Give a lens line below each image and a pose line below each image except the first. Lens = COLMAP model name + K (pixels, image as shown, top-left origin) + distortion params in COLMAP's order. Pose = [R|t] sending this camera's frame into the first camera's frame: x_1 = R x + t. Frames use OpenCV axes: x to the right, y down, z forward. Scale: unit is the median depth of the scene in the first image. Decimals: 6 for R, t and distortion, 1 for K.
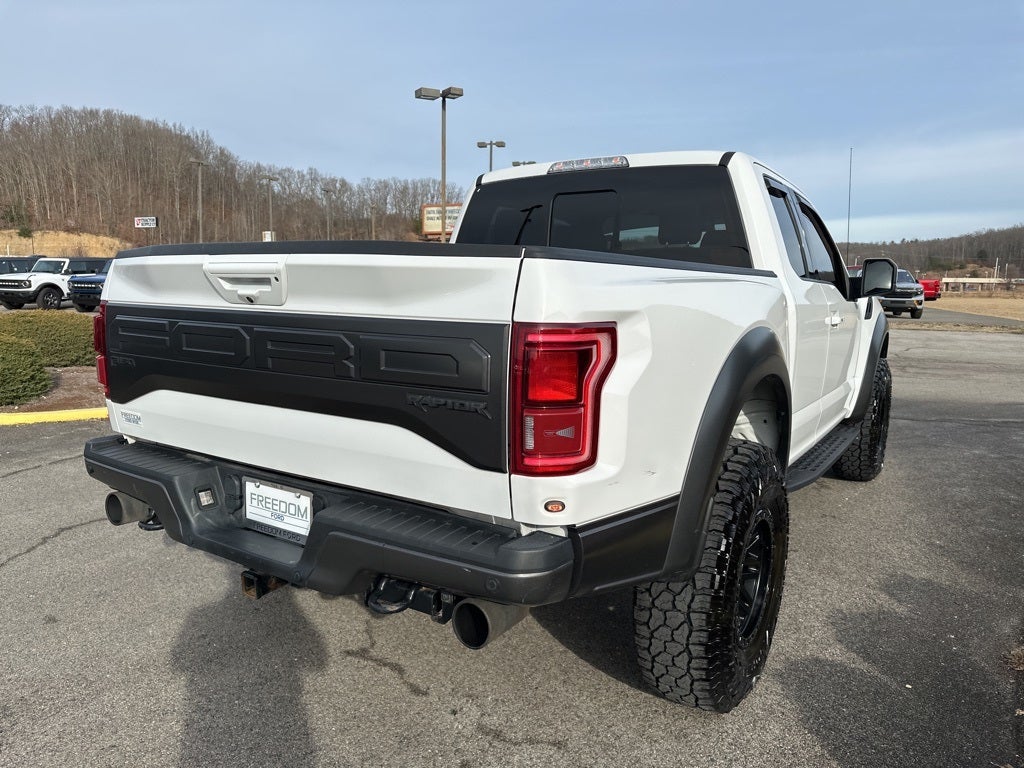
lens RADIAL K [[719.1, 0, 515.6], [0, 719.1, 385.0], [0, 0, 1]] dist [0.042591, -0.044083]
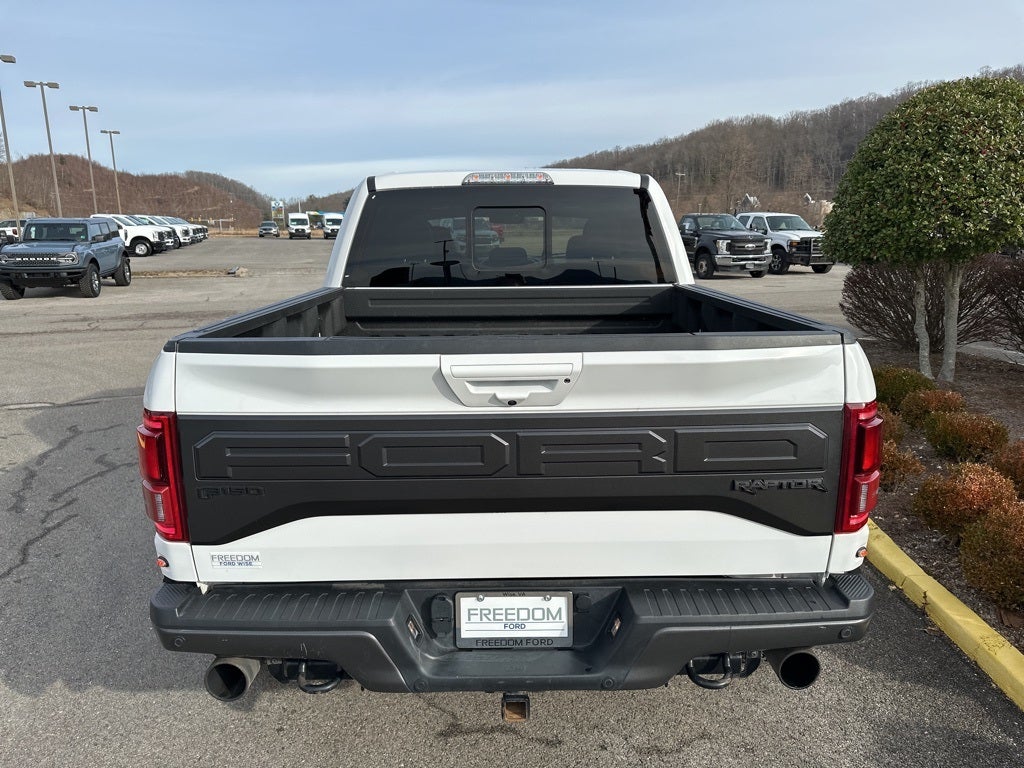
lens RADIAL K [[720.4, 0, 519.0], [0, 720.4, 383.1], [0, 0, 1]] dist [0.038841, -0.040432]
pose [[0.829670, -0.141789, 0.539948, -0.728799], [0.098449, 0.989211, 0.108490, -0.206917], [-0.549505, -0.036854, 0.834677, 0.232247]]
